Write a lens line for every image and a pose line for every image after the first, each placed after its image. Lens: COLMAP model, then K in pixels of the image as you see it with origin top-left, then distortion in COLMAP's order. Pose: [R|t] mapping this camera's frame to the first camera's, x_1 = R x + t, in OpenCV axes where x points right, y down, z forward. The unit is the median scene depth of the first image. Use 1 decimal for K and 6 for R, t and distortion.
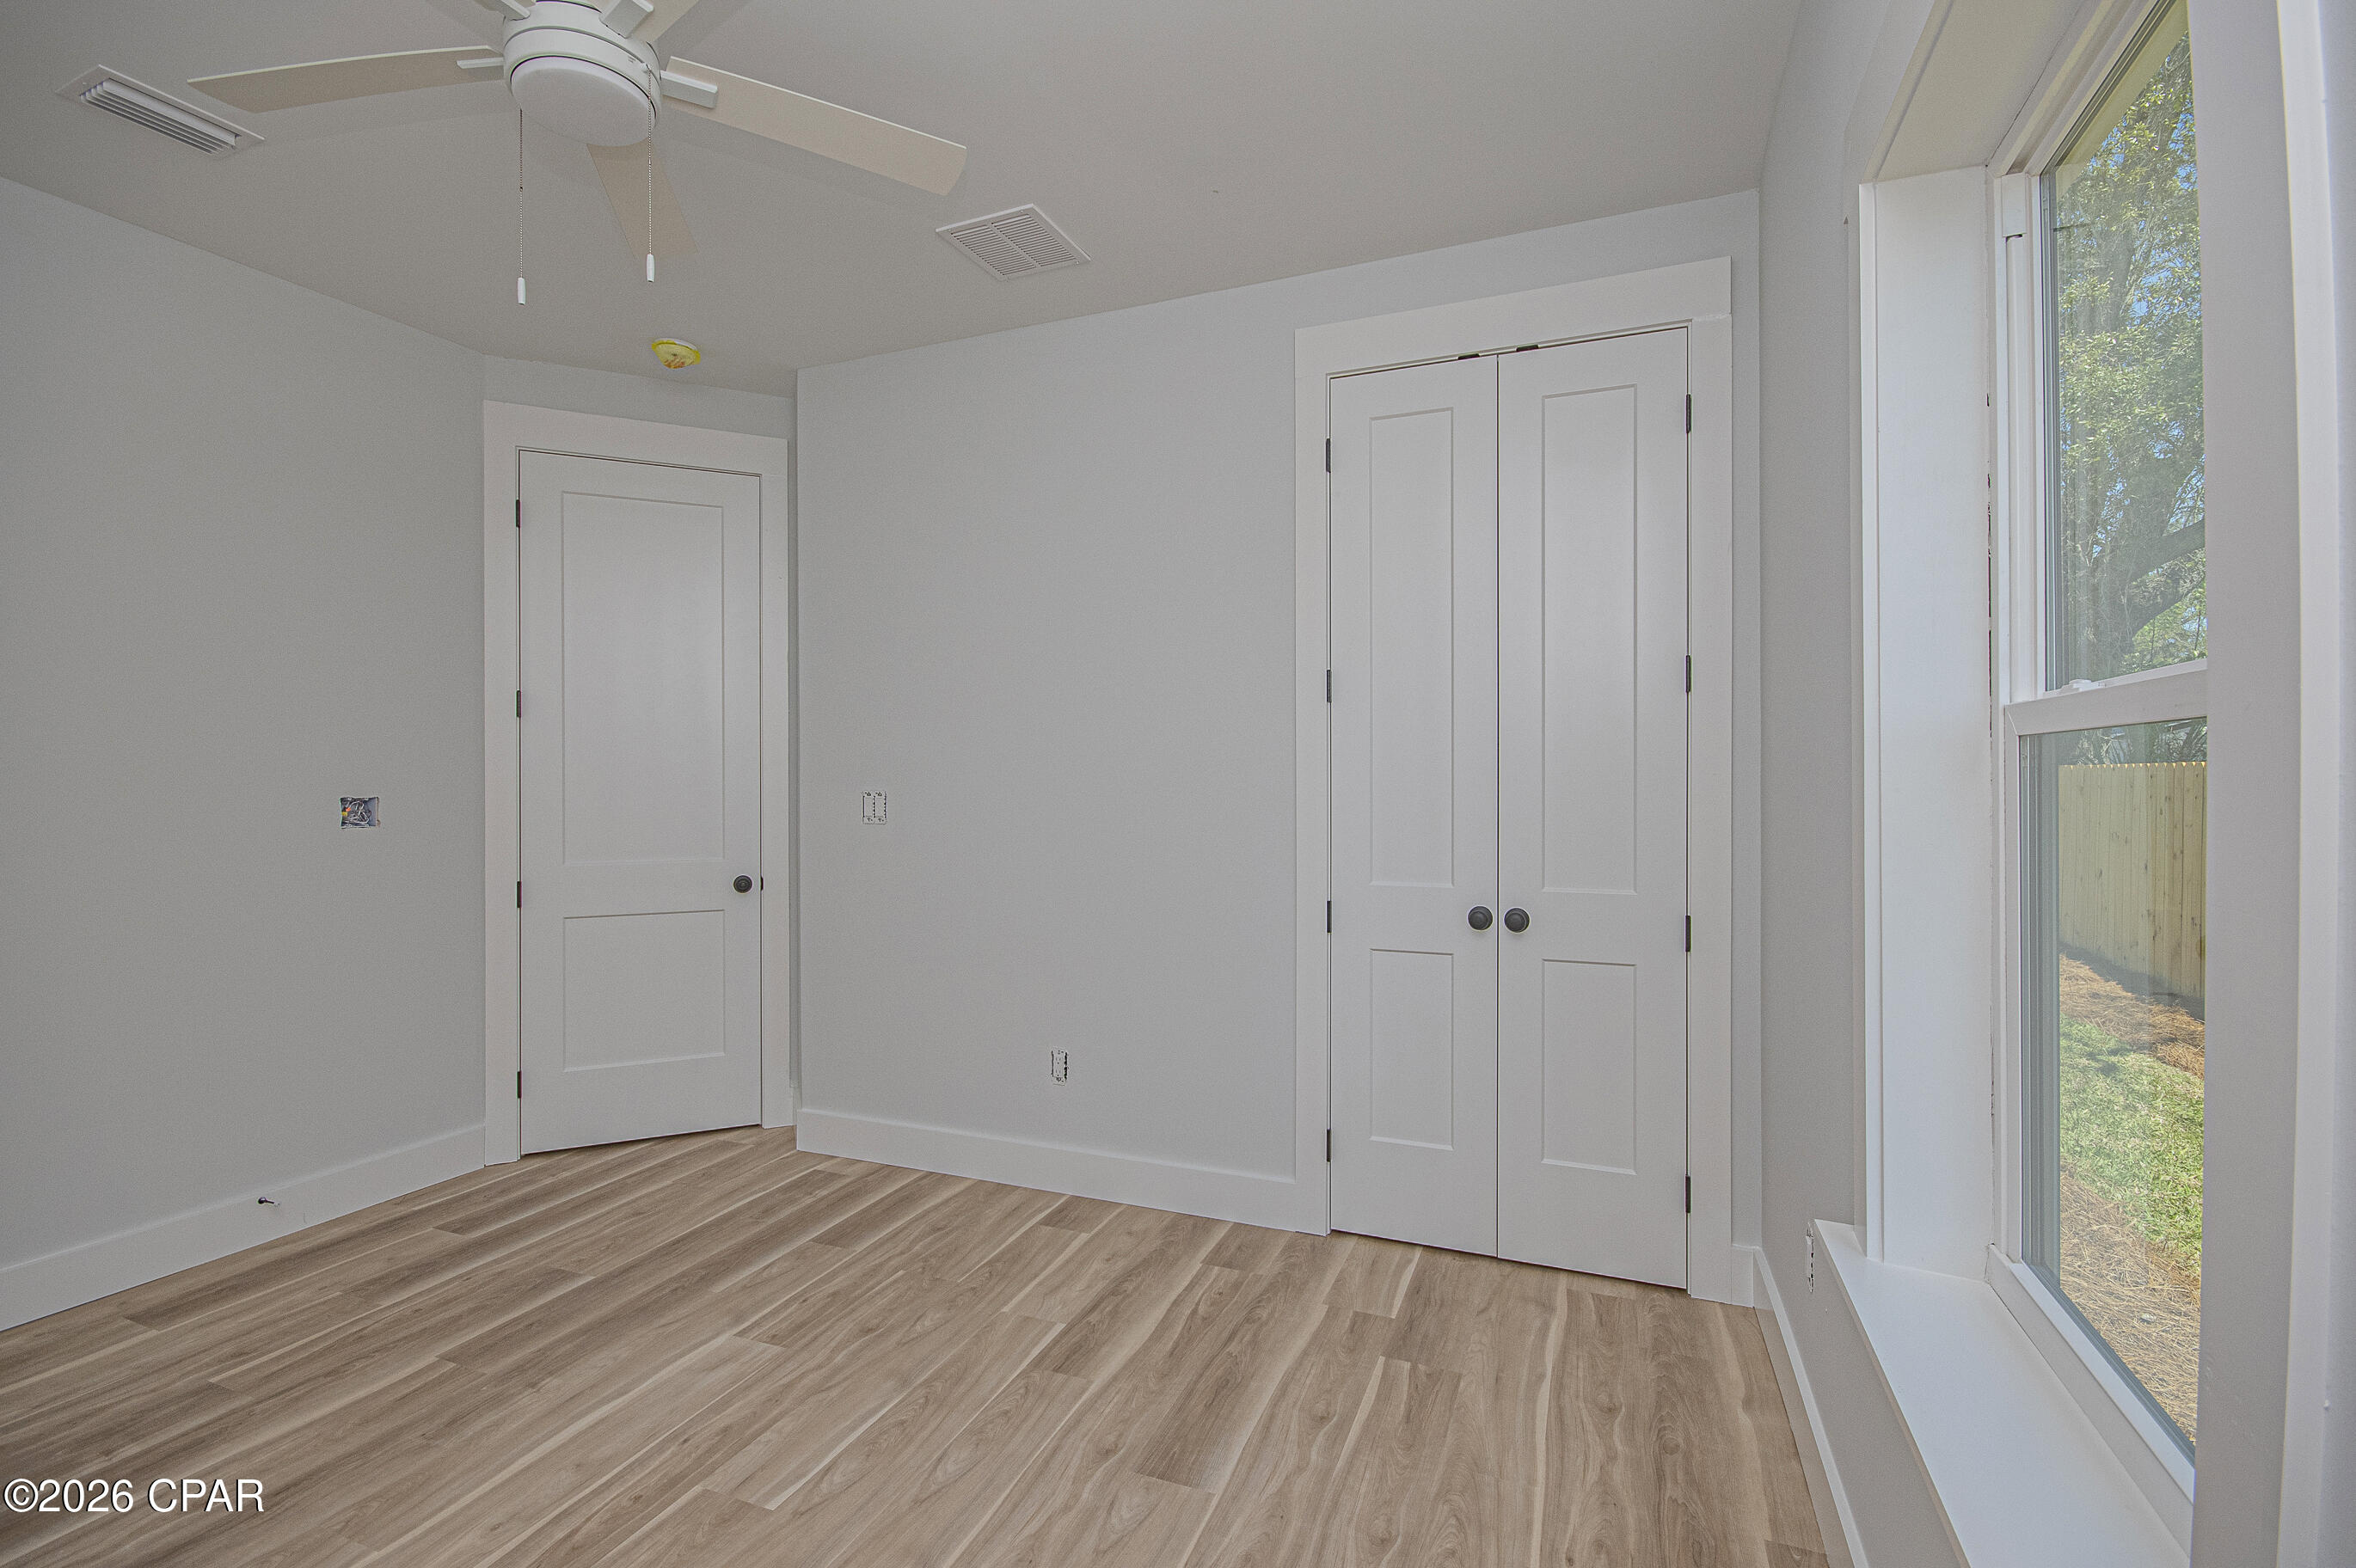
lens RADIAL K [[1037.2, 0, 1198.8], [0, 1037.2, 782.2], [0, 0, 1]] dist [0.006877, -0.009283]
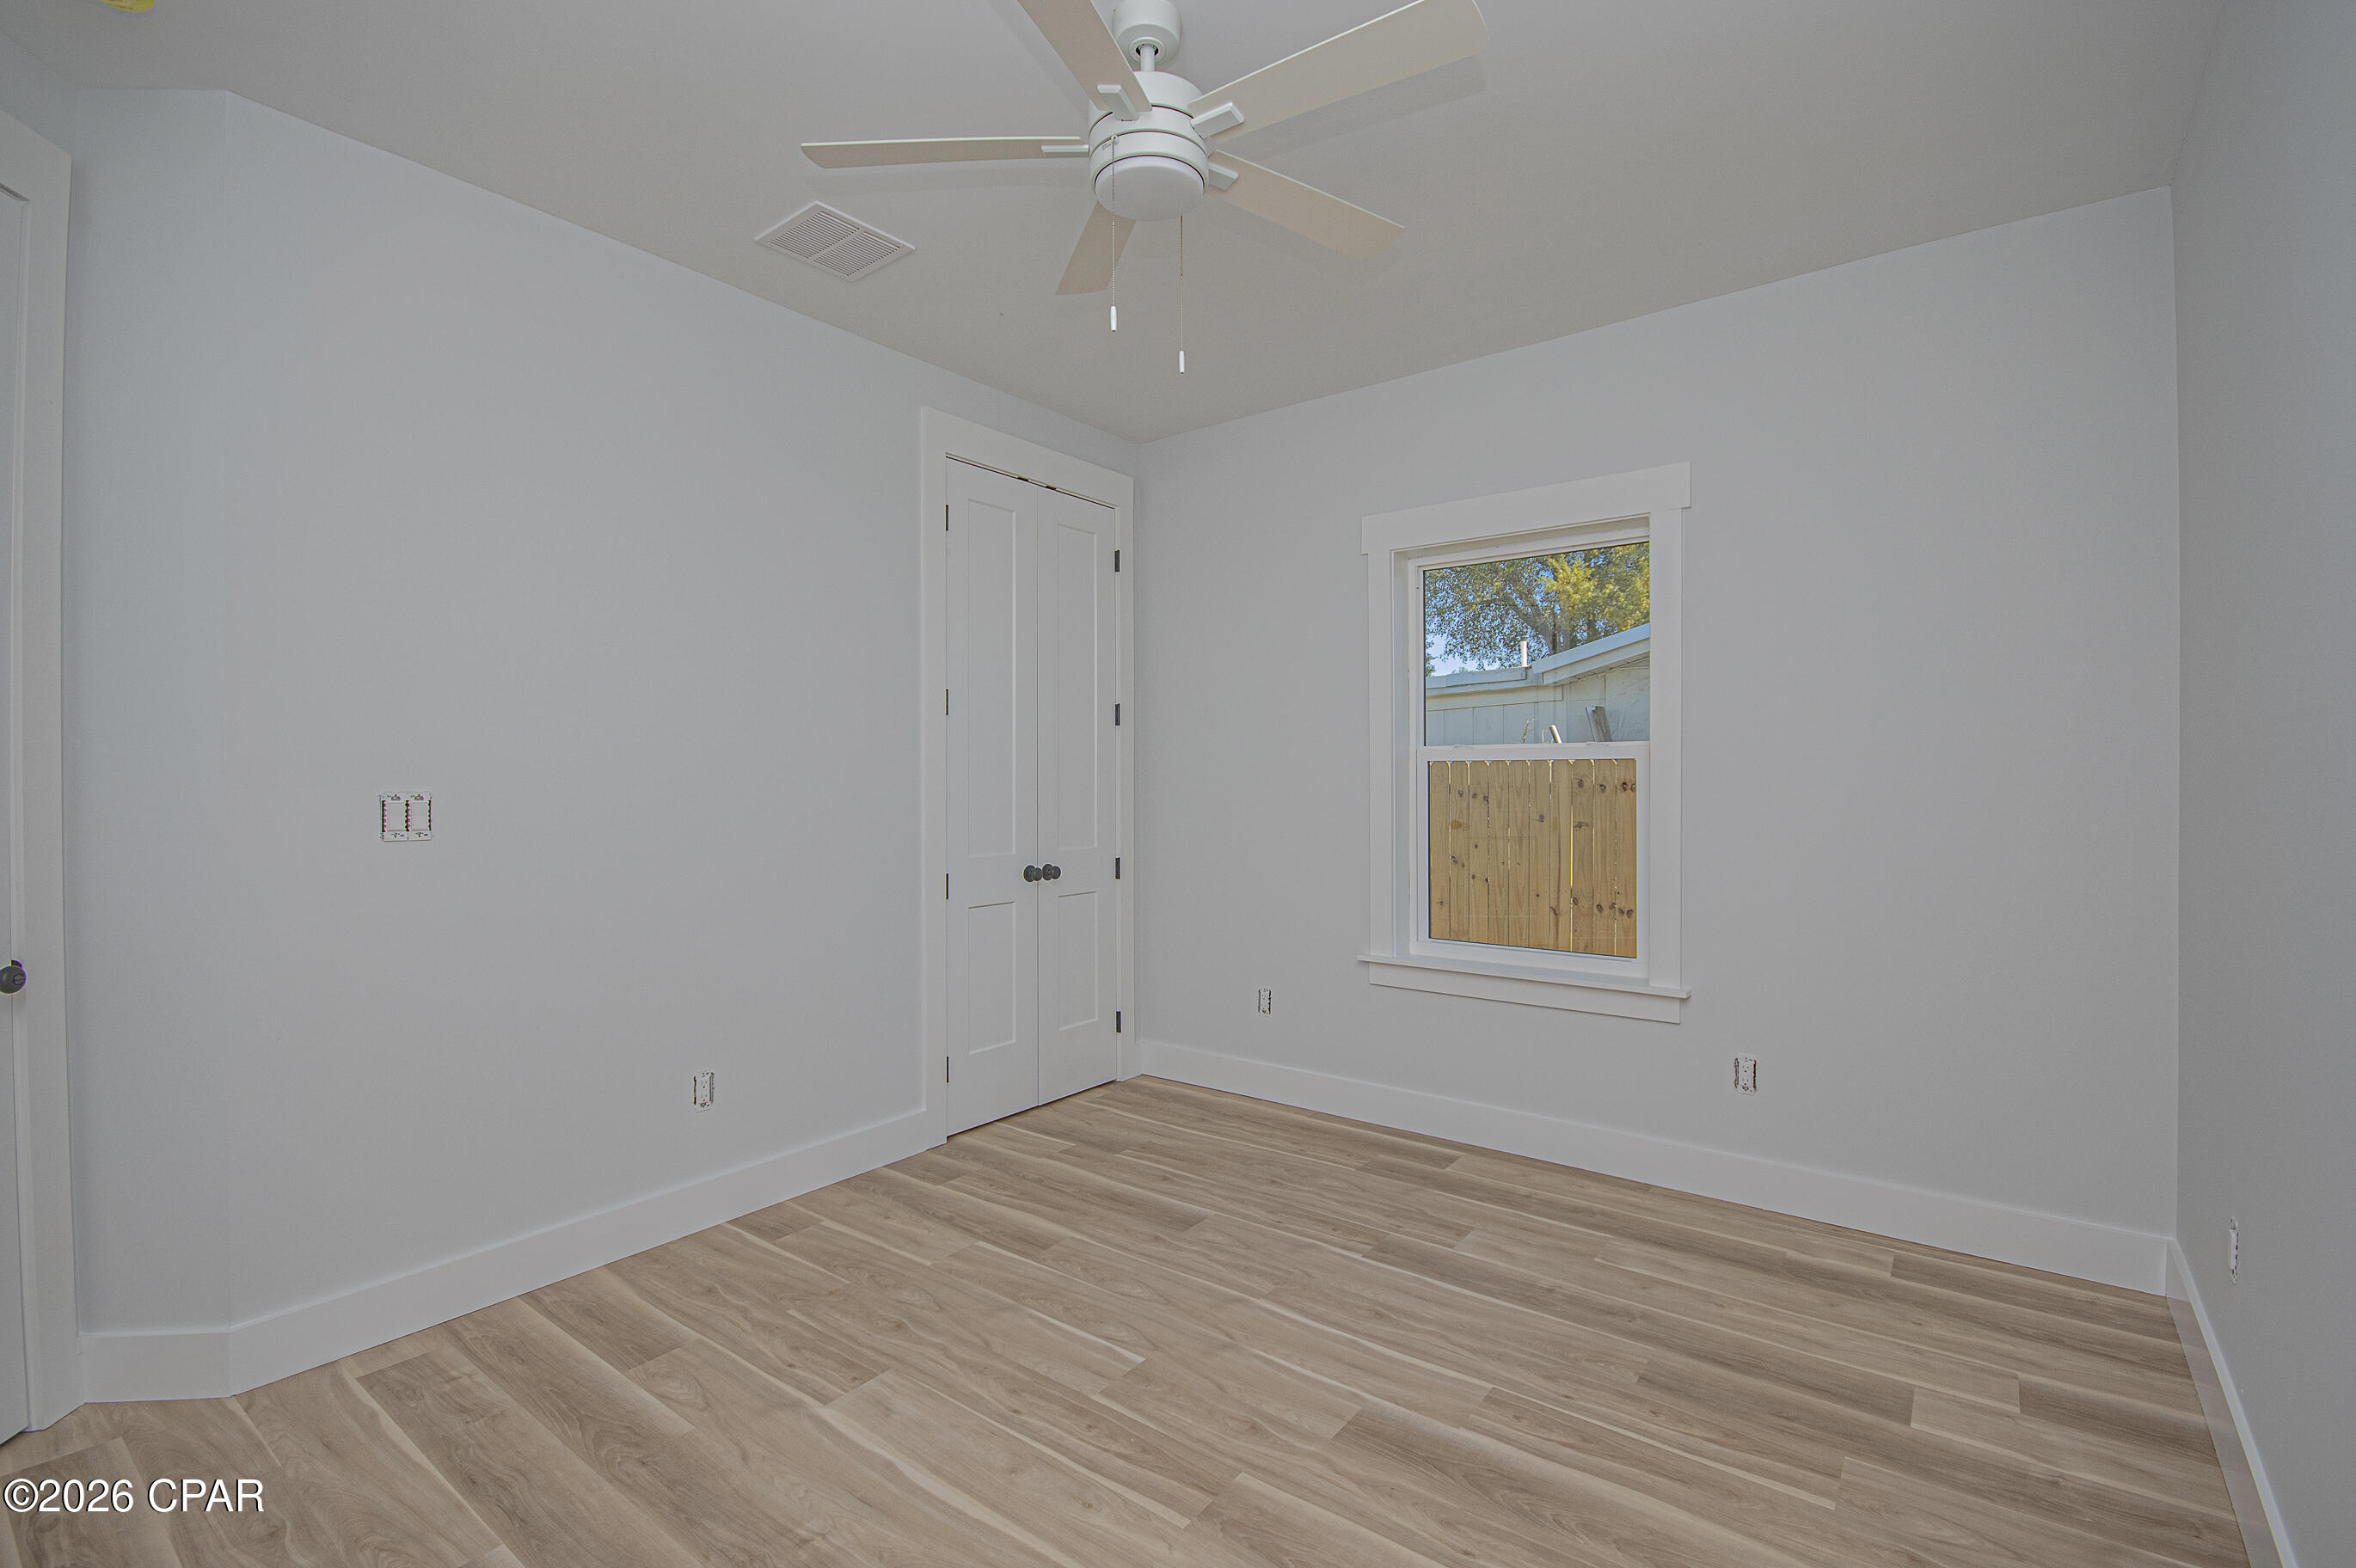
lens RADIAL K [[1037.2, 0, 1185.8], [0, 1037.2, 783.2], [0, 0, 1]] dist [0.006877, -0.009283]
pose [[0.271305, -0.002678, 0.962490, -1.148691], [0.004991, 0.999987, 0.001376, 0.005895], [-0.962480, 0.004430, 0.271315, 0.441098]]
